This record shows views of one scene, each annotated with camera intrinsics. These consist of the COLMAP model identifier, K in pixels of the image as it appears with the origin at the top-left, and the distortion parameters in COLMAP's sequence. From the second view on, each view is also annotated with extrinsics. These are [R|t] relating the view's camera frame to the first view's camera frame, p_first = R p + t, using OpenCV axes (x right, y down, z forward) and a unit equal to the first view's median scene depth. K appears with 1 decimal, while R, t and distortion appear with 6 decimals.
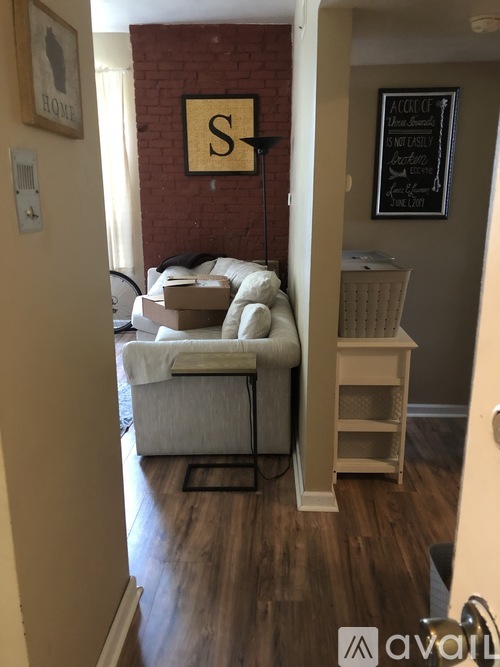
lens RADIAL K [[536.2, 0, 255.2], [0, 536.2, 337.1], [0, 0, 1]] dist [0.013245, -0.004284]
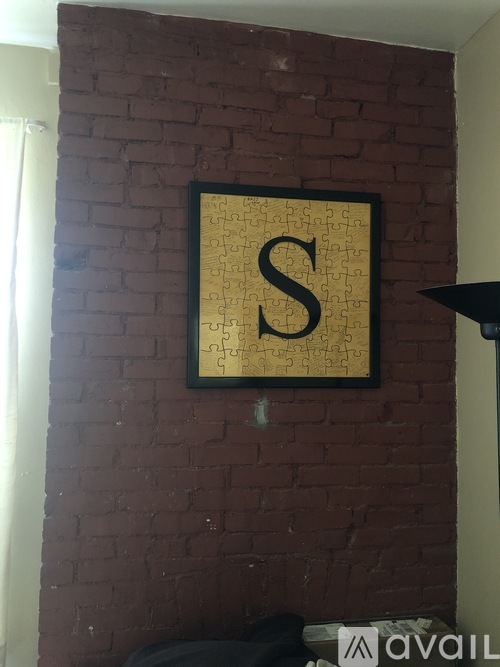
lens RADIAL K [[536.2, 0, 251.4], [0, 536.2, 327.2], [0, 0, 1]] dist [0.013245, -0.004284]
pose [[0.980527, 0.025047, 0.194779, -0.163288], [0.031956, 0.958264, -0.284094, -0.243582], [-0.193765, 0.284786, 0.938803, 0.663117]]
